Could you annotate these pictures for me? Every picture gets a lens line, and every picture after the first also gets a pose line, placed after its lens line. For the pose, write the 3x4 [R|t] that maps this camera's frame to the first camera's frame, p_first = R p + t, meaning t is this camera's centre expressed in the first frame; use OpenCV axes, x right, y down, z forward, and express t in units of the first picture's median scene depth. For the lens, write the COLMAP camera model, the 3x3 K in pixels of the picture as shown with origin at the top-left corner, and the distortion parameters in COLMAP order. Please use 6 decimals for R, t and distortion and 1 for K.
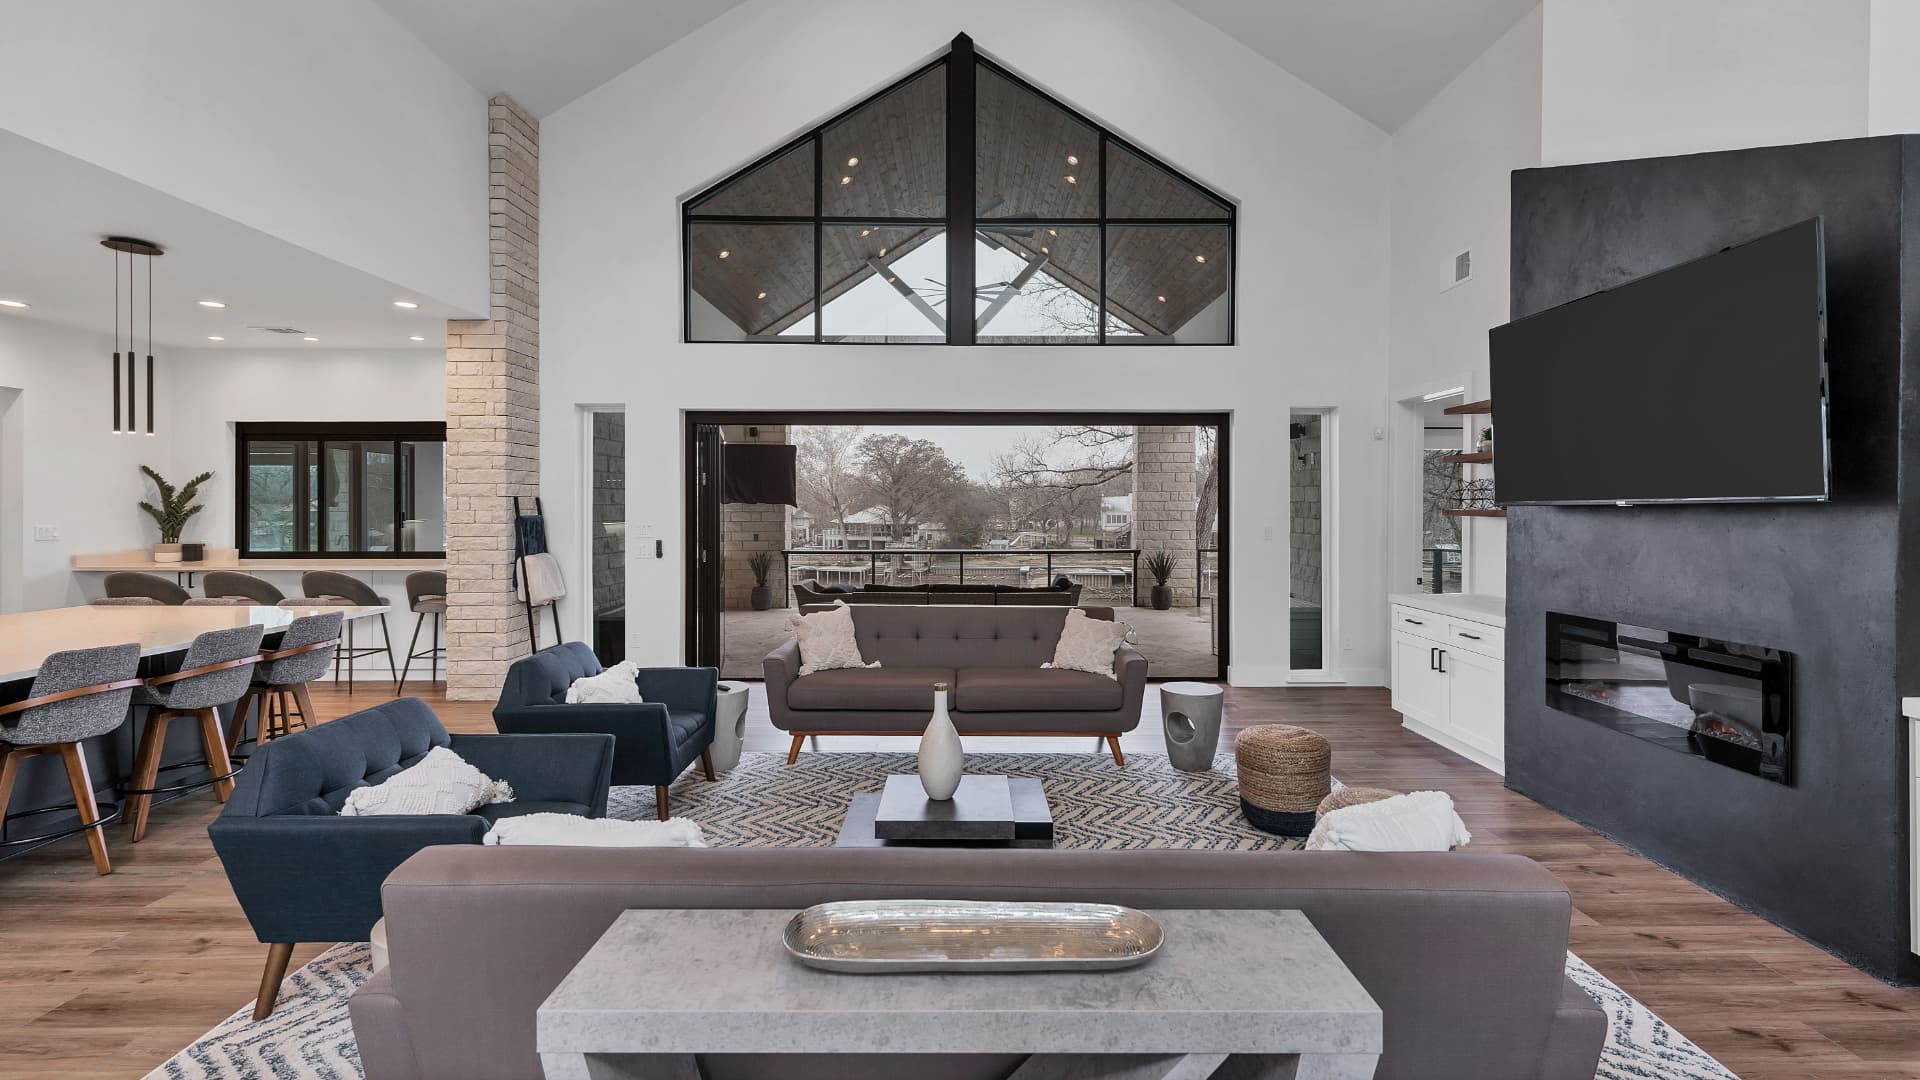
lens RADIAL K [[794.6, 0, 967.4], [0, 794.6, 515.8], [0, 0, 1]] dist [-0.001029, 0.000112]
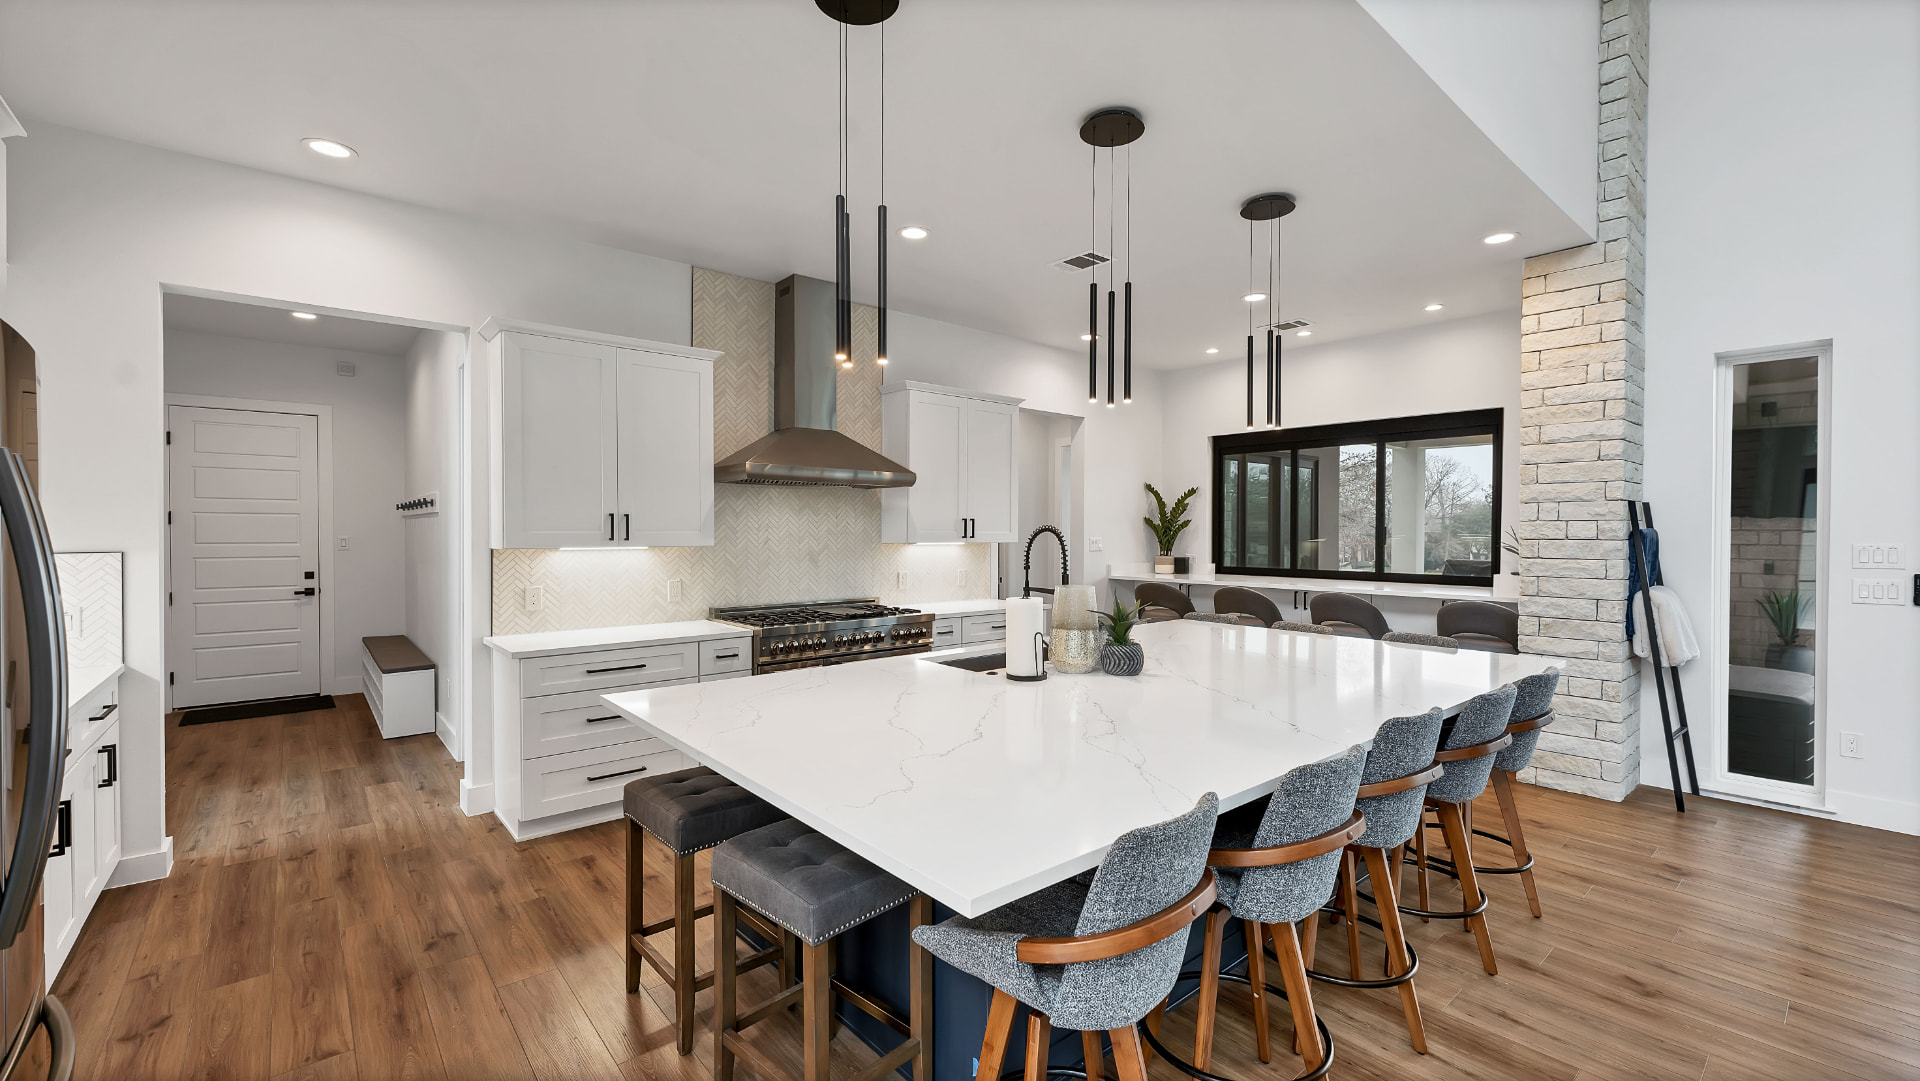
lens RADIAL K [[794.6, 0, 960.2], [0, 794.6, 544.2], [0, 0, 1]] dist [-0.001029, 0.000112]
pose [[0.636582, 0.014465, -0.771073, -0.388268], [-0.006656, 0.999890, 0.013262, 0.007117], [0.771180, -0.003310, 0.636609, 0.130890]]
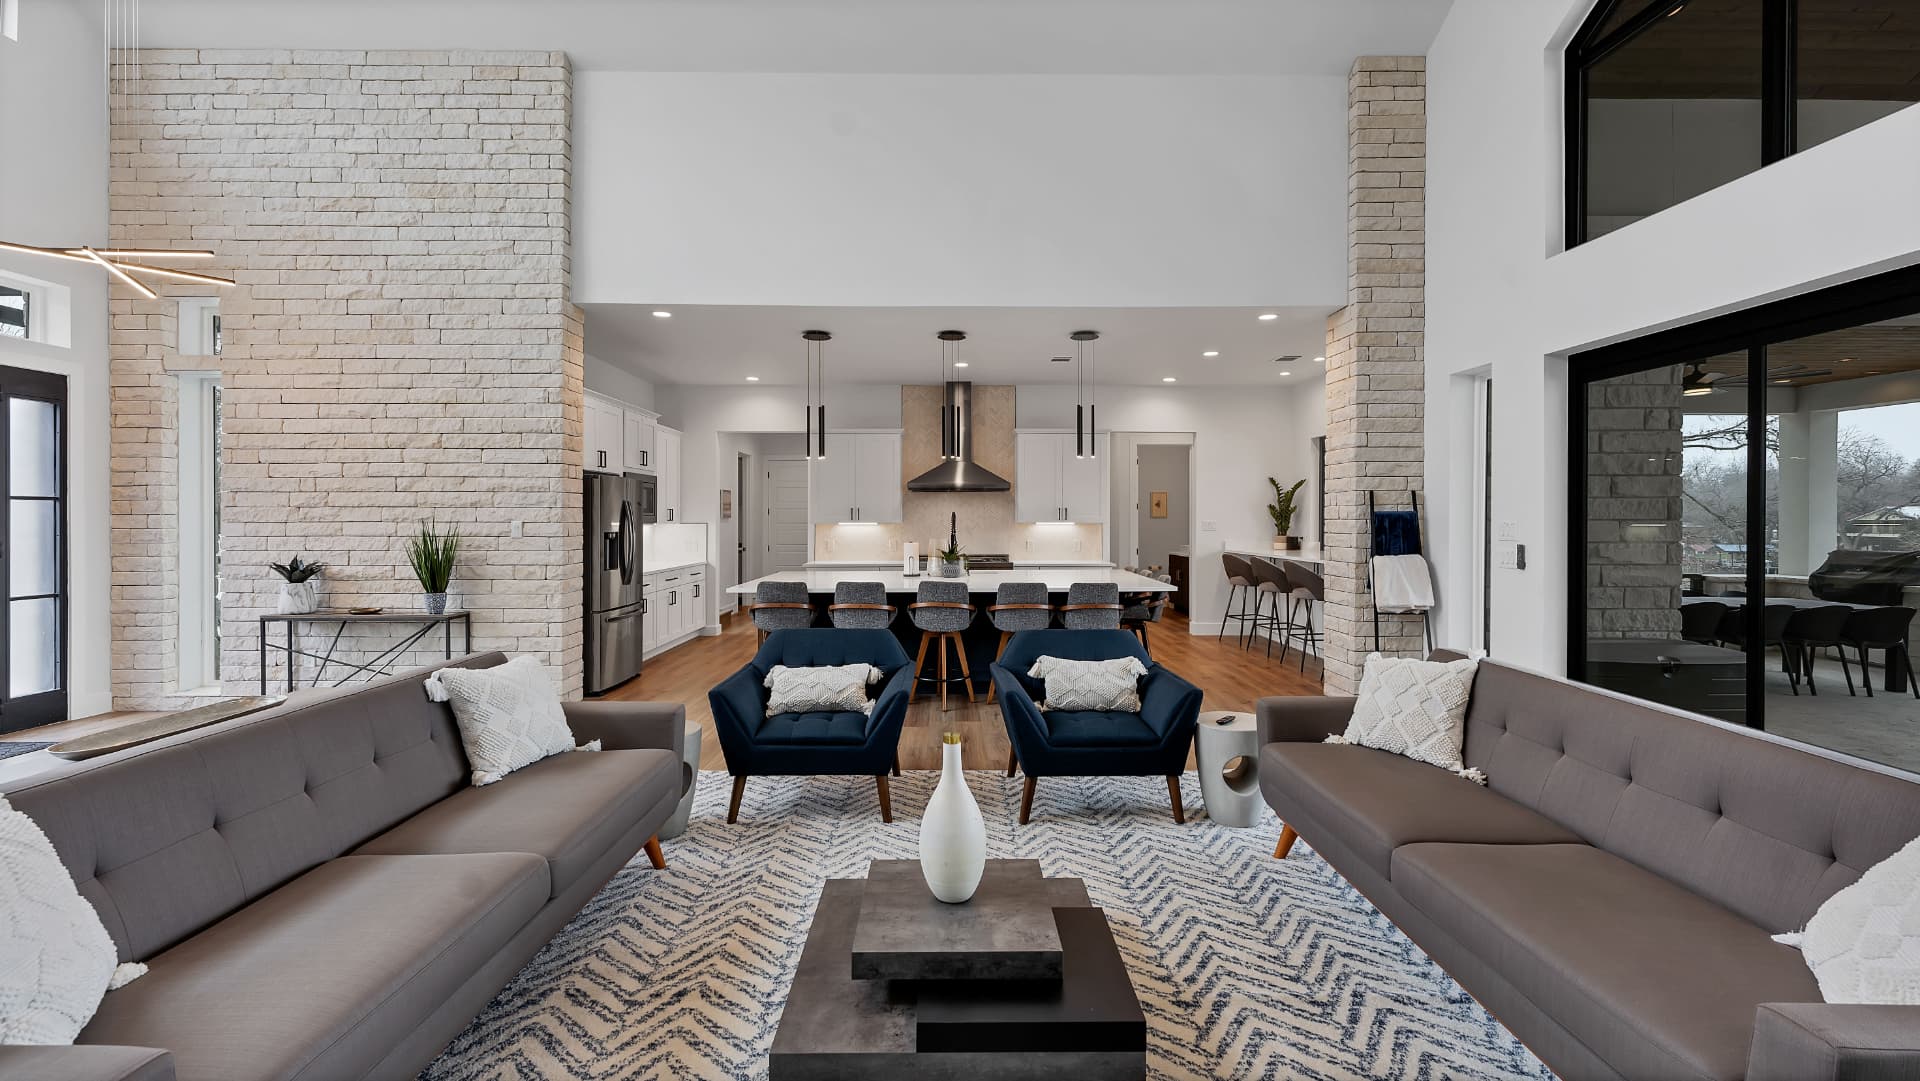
lens RADIAL K [[794.6, 0, 964.5], [0, 794.6, 526.2], [0, 0, 1]] dist [-0.001029, 0.000112]
pose [[0.001232, 0.009134, -0.999958, 0.327086], [-0.006995, 0.999934, 0.009125, 0.011324], [0.999975, 0.006984, 0.001296, 0.497486]]
